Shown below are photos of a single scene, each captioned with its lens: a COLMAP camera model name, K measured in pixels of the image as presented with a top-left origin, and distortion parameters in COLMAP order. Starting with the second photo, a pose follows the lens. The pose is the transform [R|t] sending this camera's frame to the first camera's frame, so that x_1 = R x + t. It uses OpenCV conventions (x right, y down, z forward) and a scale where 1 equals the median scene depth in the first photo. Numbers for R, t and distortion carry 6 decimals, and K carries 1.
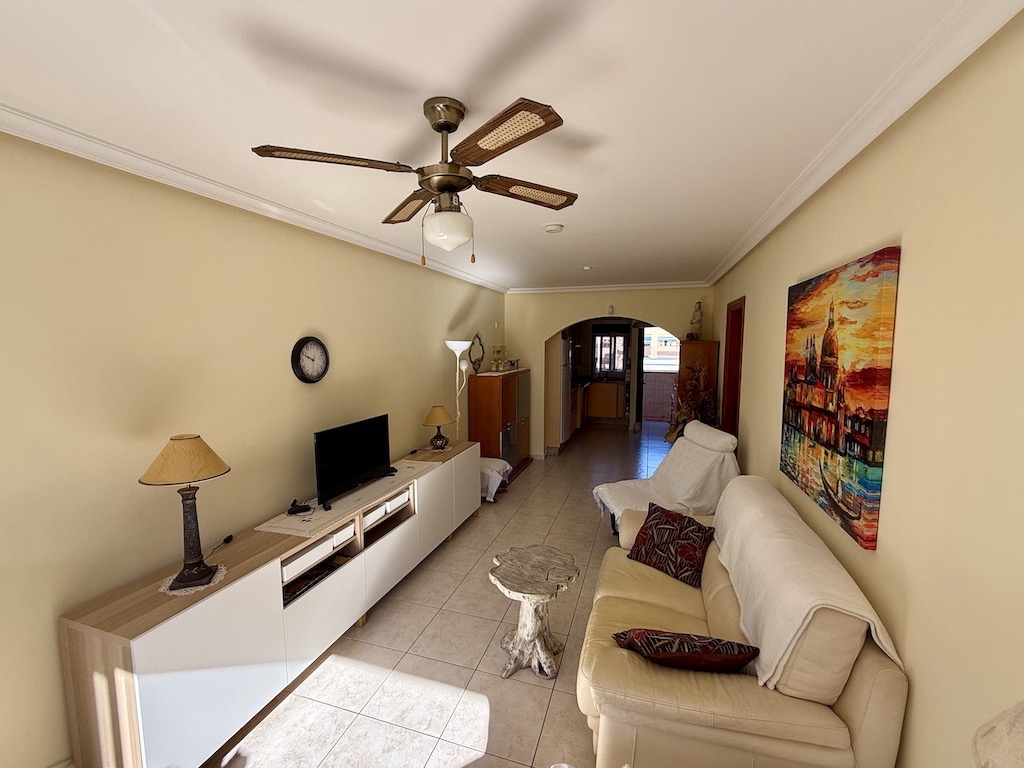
lens RADIAL K [[420.7, 0, 512.0], [0, 420.7, 384.0], [0, 0, 1]] dist [0.000267, 0.000029]
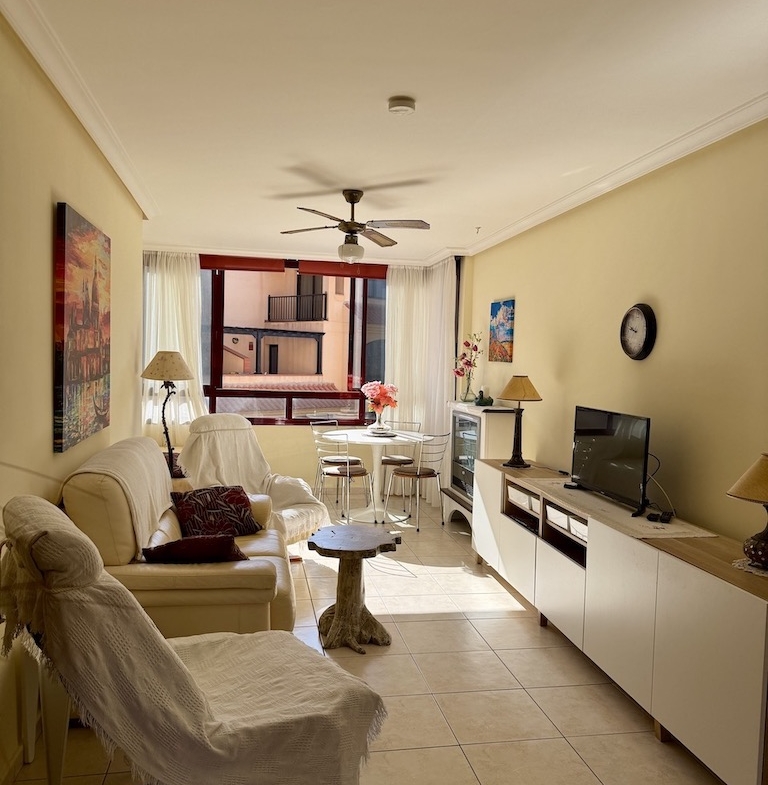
lens RADIAL K [[730.3, 0, 384.0], [0, 730.3, 392.5], [0, 0, 1]] dist [-0.000436, 0.000016]
pose [[-0.882503, -0.000775, -0.470307, 0.855039], [-0.074013, 0.987767, 0.137254, -0.131588], [0.464447, 0.155936, -0.871764, 2.711359]]
